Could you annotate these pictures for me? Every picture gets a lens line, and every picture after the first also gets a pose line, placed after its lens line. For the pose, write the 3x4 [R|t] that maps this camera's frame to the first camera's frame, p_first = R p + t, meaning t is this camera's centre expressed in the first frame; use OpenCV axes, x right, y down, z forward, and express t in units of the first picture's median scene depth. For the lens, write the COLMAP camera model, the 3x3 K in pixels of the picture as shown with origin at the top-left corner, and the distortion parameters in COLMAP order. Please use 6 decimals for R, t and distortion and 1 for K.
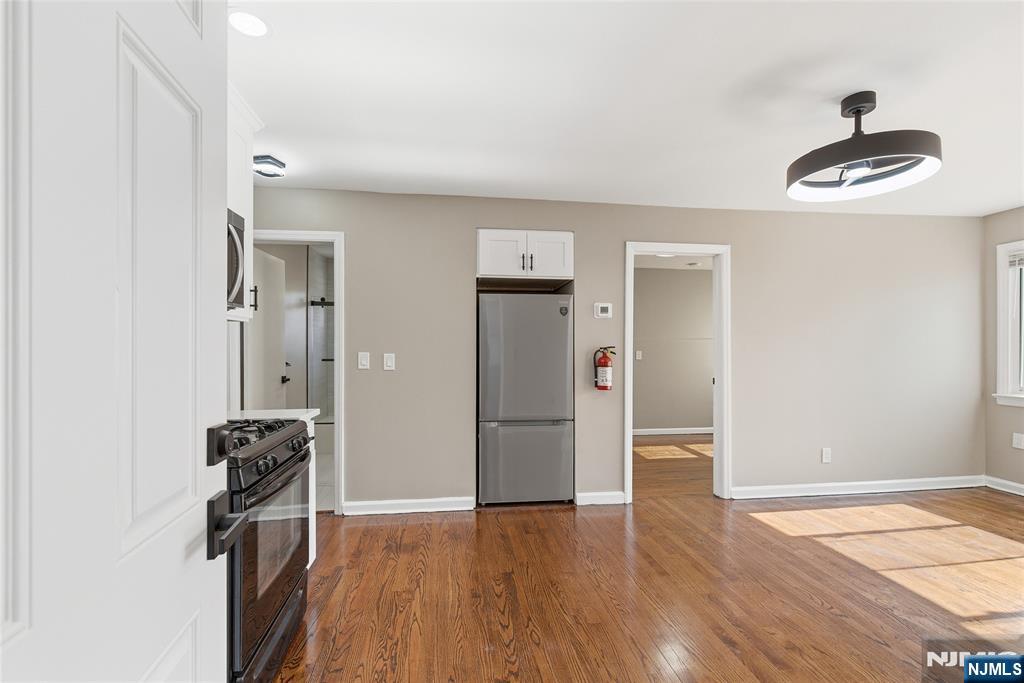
lens RADIAL K [[473.2, 0, 502.2], [0, 473.2, 347.4], [0, 0, 1]] dist [-0.000199, -0.002102]
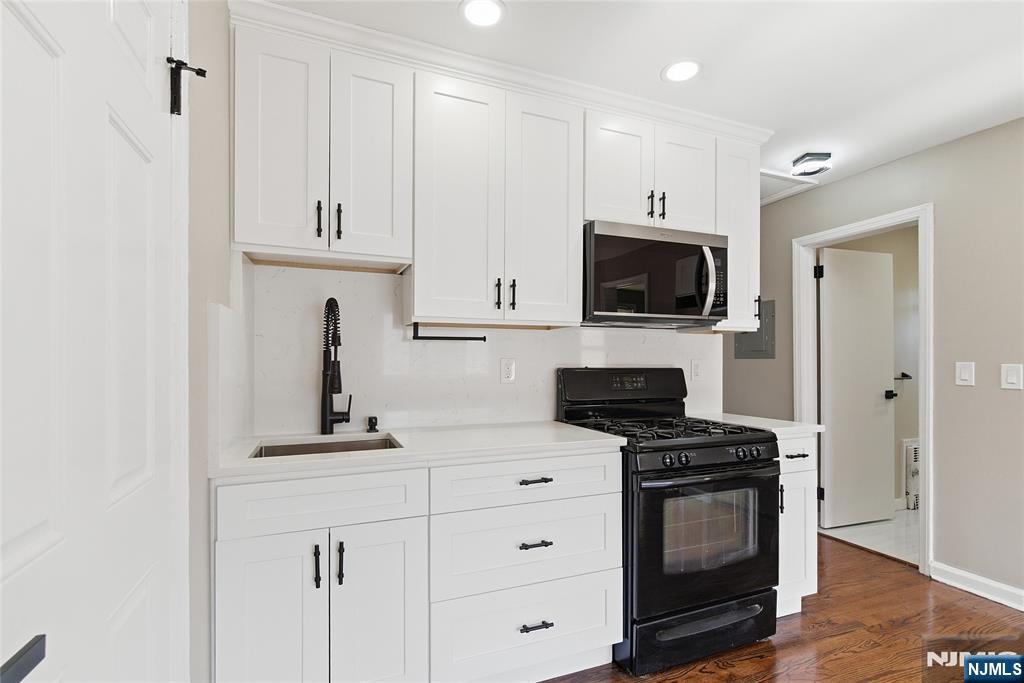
lens RADIAL K [[473.2, 0, 512.8], [0, 473.2, 359.0], [0, 0, 1]] dist [-0.000199, -0.002102]
pose [[0.235709, -0.004861, -0.971811, 0.240460], [0.003610, 0.999985, -0.004126, 0.006109], [0.971817, -0.002535, 0.235723, 0.171859]]
